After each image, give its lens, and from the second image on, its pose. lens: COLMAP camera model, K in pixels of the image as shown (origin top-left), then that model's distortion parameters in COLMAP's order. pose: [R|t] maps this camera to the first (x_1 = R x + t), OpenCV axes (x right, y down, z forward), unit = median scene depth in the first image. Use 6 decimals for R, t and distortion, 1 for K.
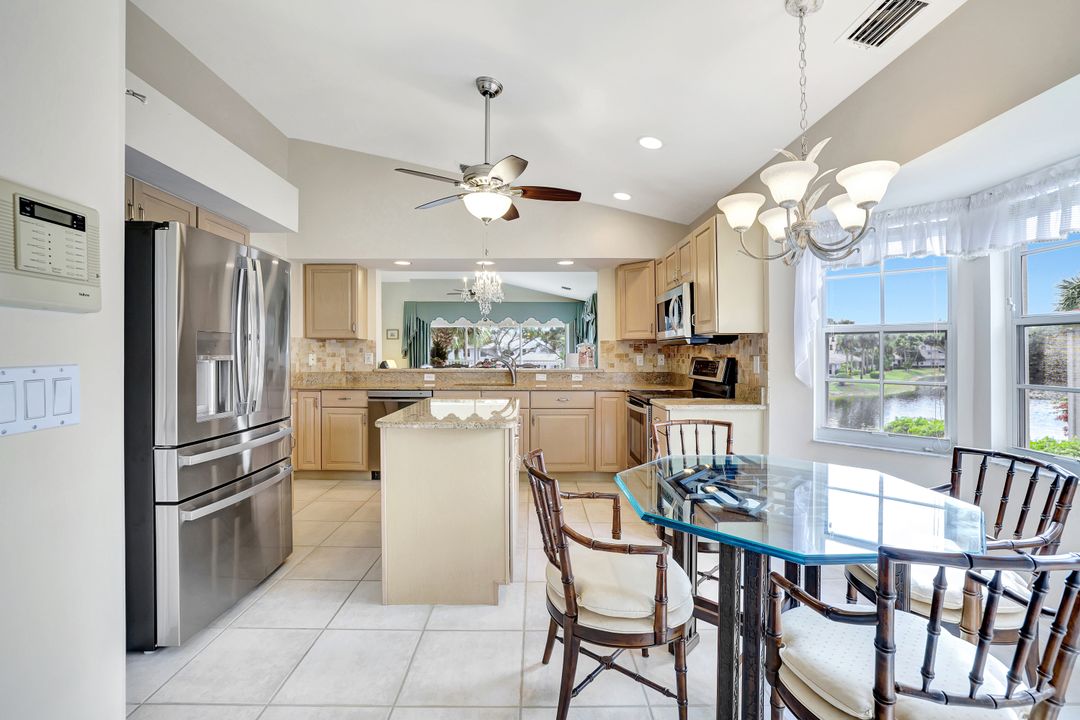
lens RADIAL K [[471.8, 0, 536.4], [0, 471.8, 351.0], [0, 0, 1]] dist [-0.051189, 0.022466]
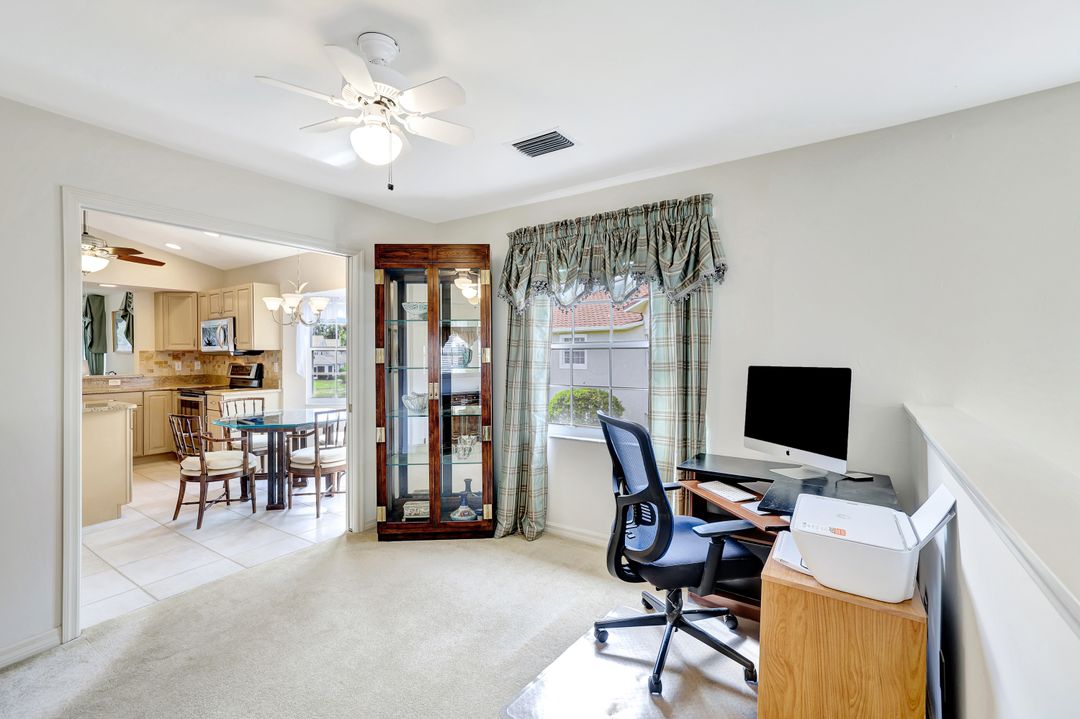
lens RADIAL K [[487.3, 0, 538.6], [0, 487.3, 353.9], [0, 0, 1]] dist [-0.014734, 0.000169]
pose [[0.574642, -0.003287, 0.818399, -0.435249], [0.000554, 0.999993, 0.003627, -0.026201], [-0.818405, -0.001631, 0.574640, -0.825097]]
